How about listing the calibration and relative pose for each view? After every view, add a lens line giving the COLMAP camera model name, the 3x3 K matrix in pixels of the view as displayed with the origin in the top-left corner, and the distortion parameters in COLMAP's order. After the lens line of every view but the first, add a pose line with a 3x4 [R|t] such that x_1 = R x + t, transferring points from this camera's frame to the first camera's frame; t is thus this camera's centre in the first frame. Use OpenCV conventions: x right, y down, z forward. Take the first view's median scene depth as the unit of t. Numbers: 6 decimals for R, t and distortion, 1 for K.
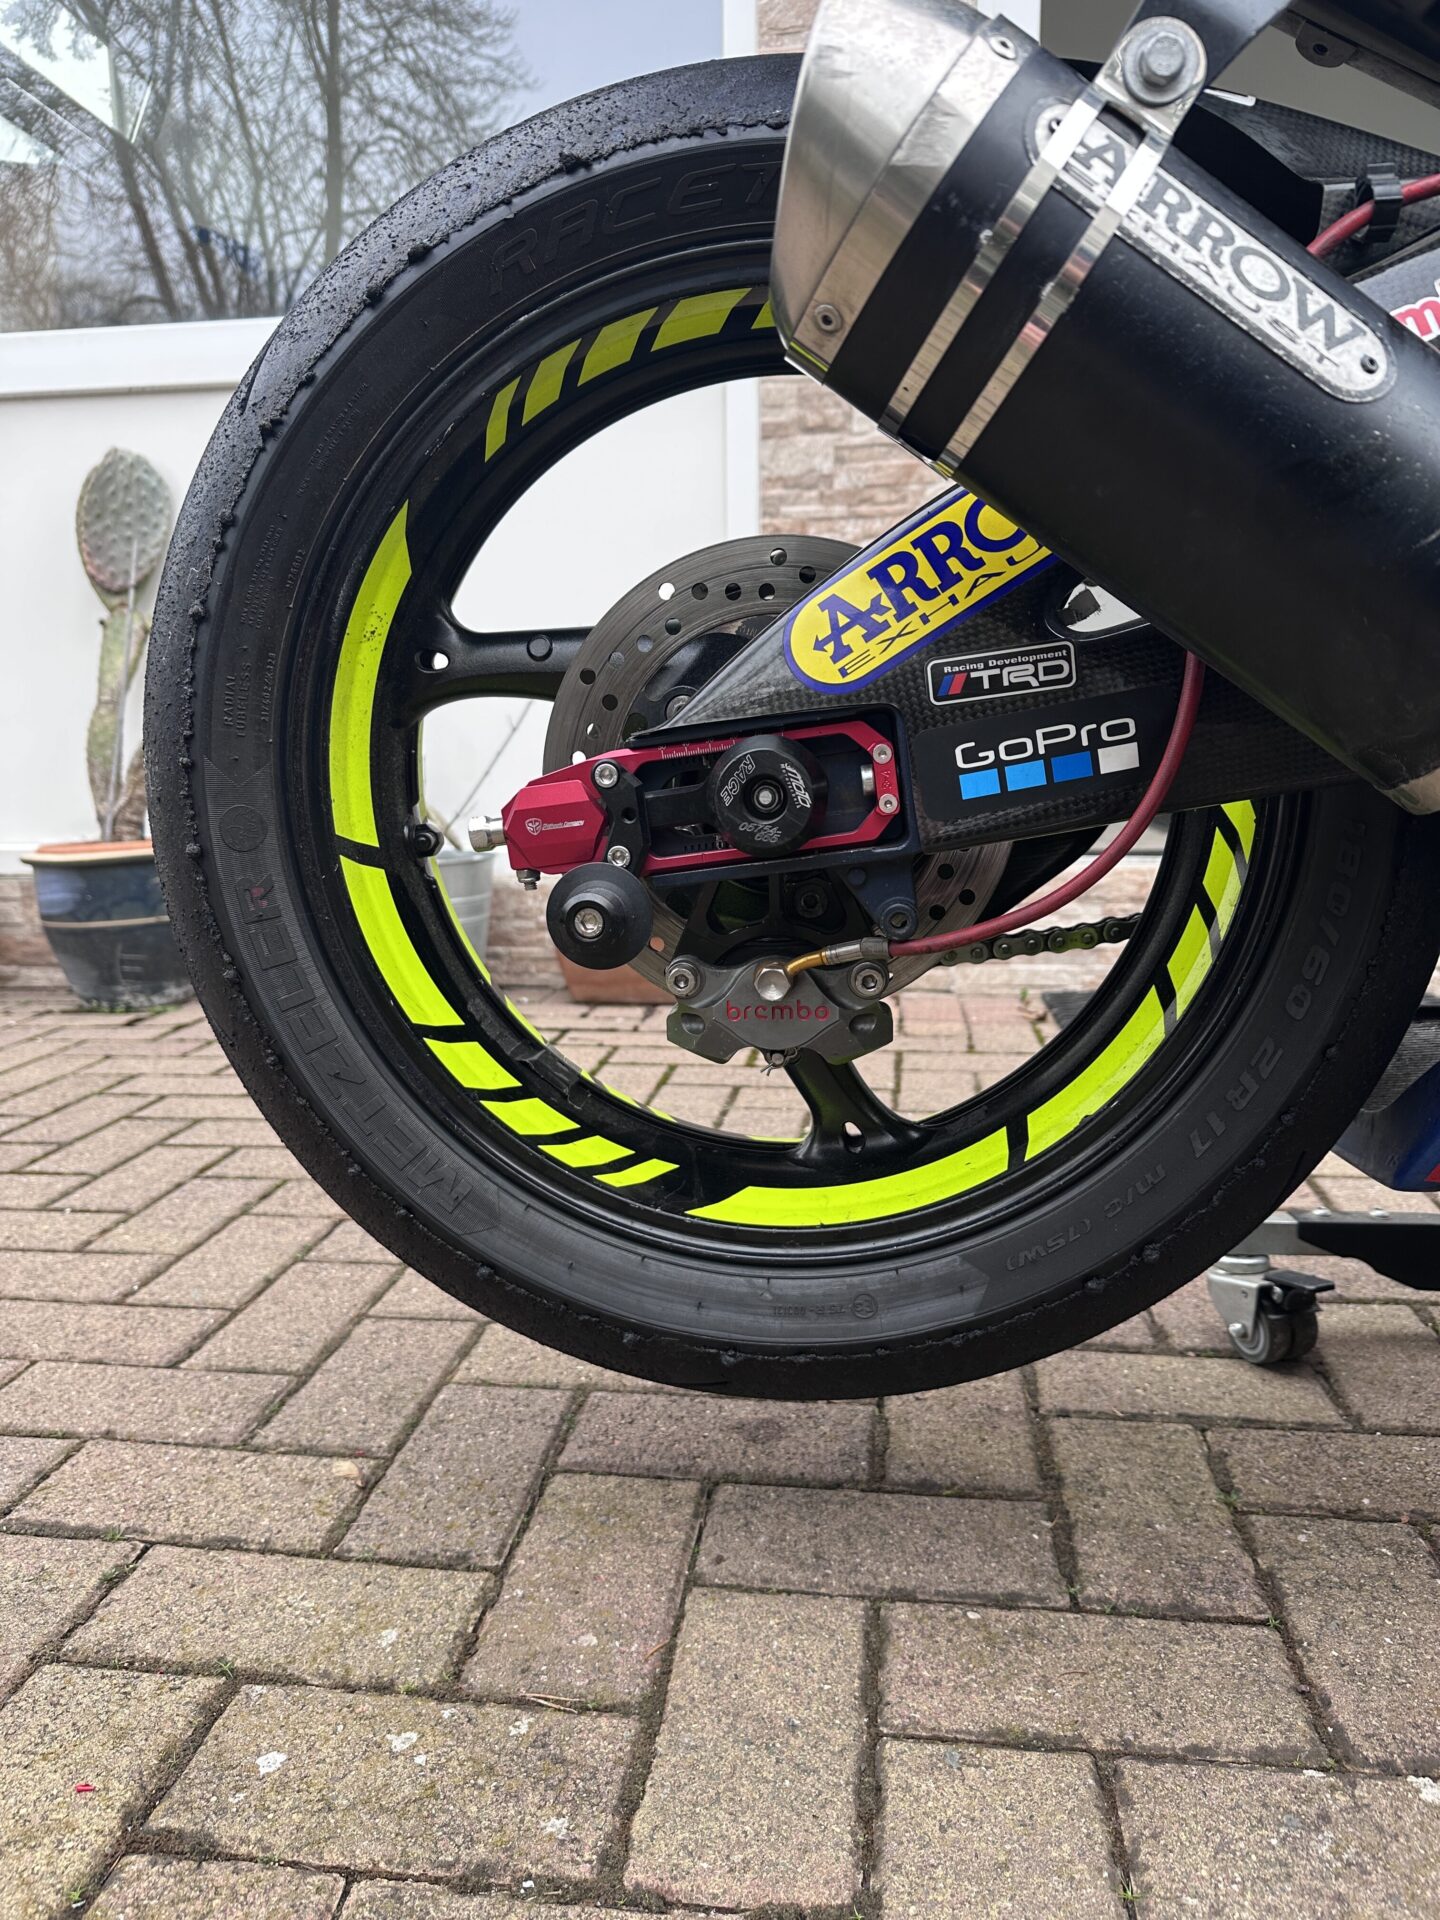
lens RADIAL K [[1364.9, 0, 725.6], [0, 1364.9, 969.1], [0, 0, 1]] dist [0.000290, -0.014468]
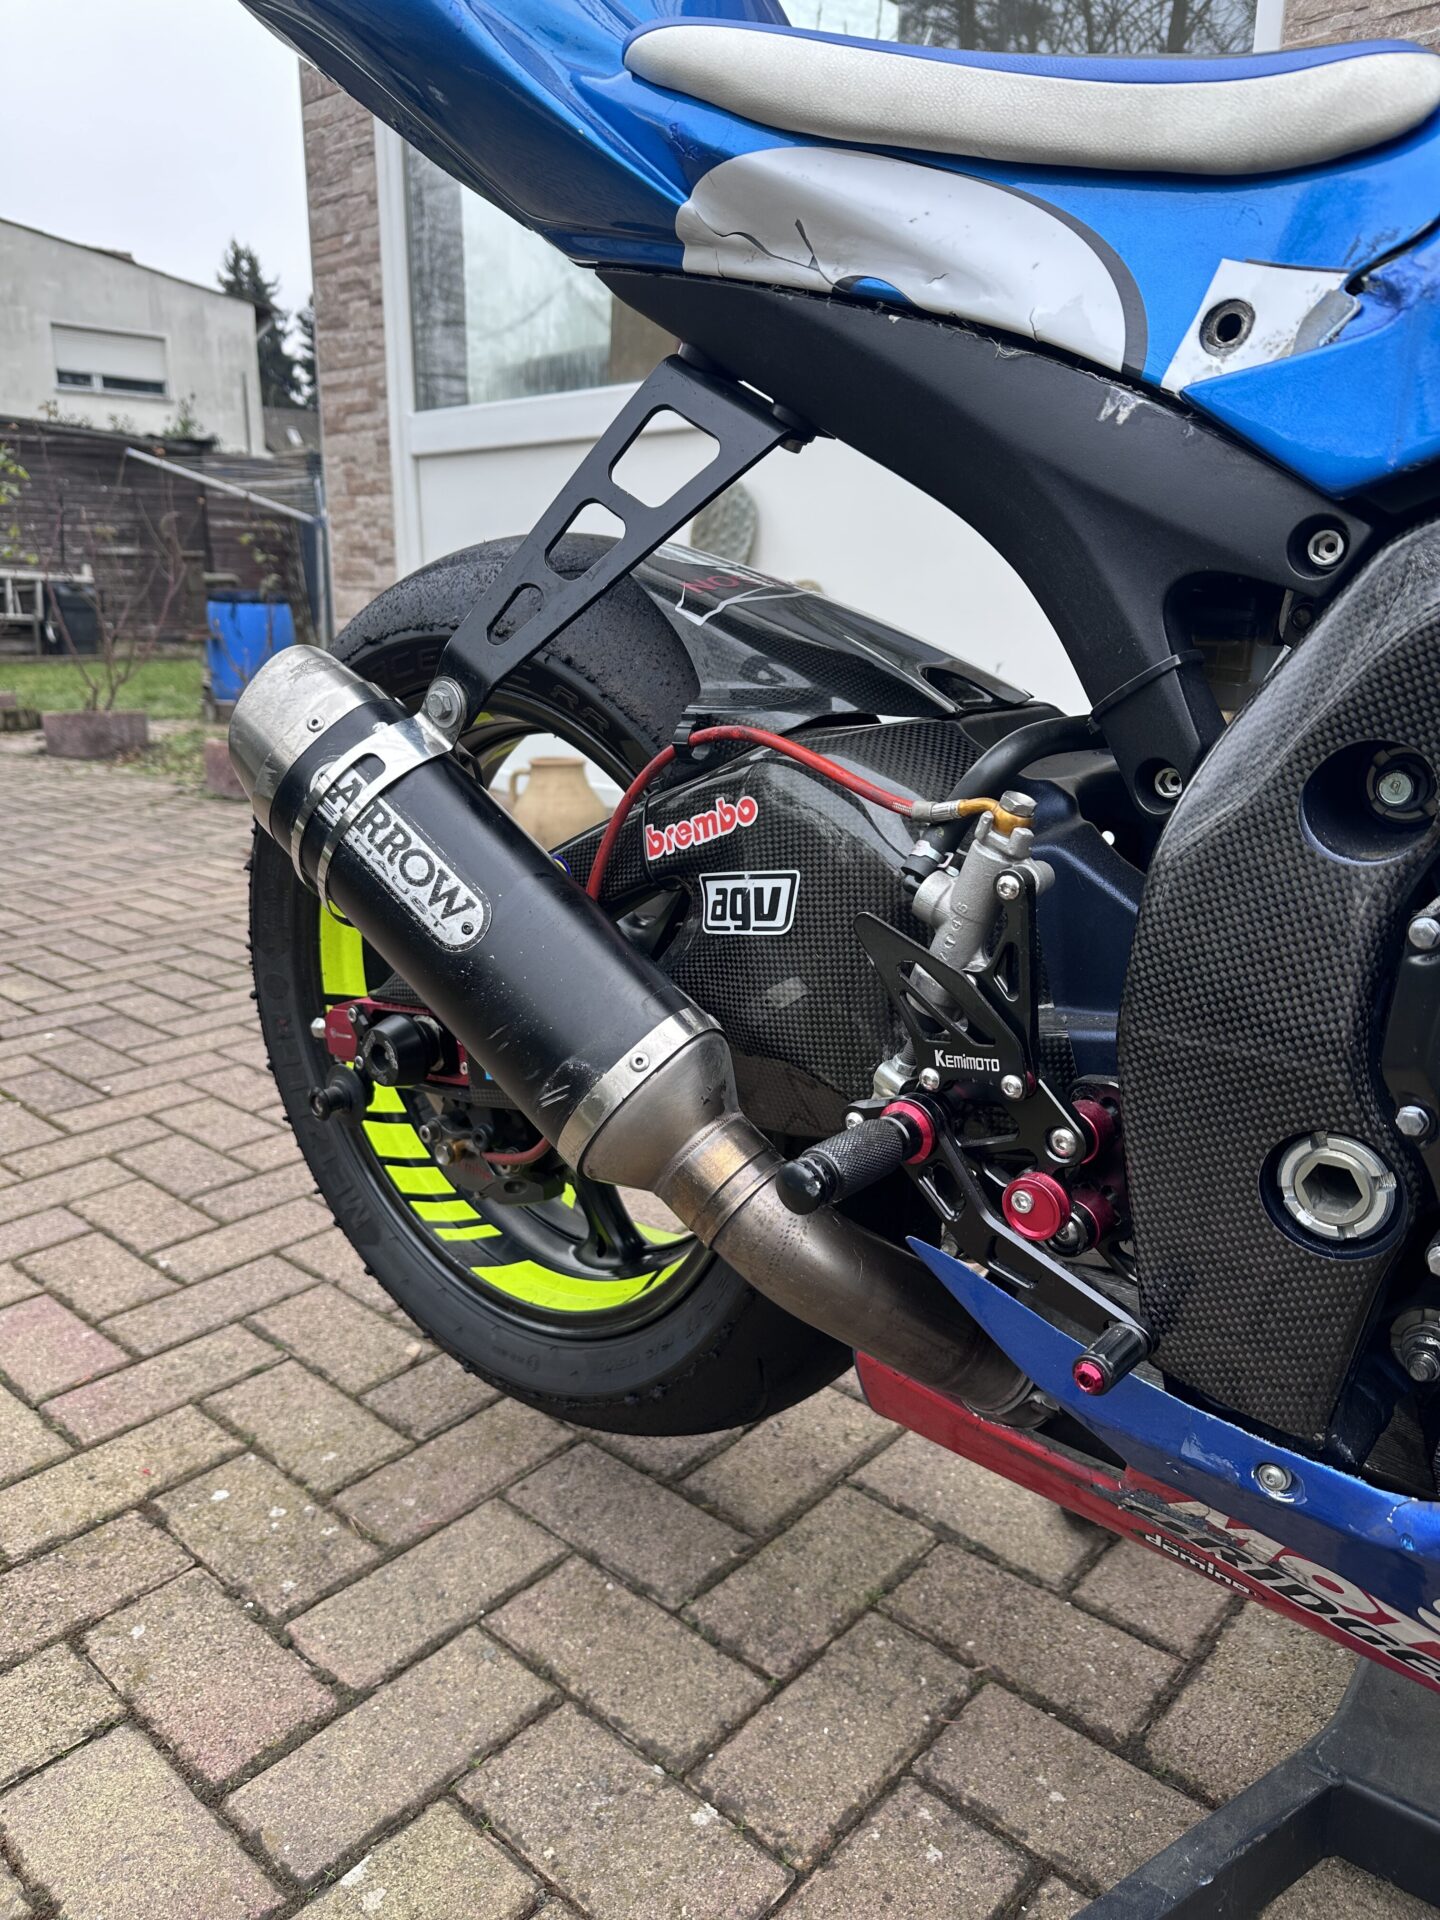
lens RADIAL K [[1364.9, 0, 715.6], [0, 1364.9, 954.4], [0, 0, 1]] dist [0.000290, -0.014468]
pose [[0.824126, 0.157809, -0.543979, 1.133559], [-0.105261, 0.986344, 0.126668, -0.458143], [0.556540, -0.047131, 0.829483, -0.133641]]
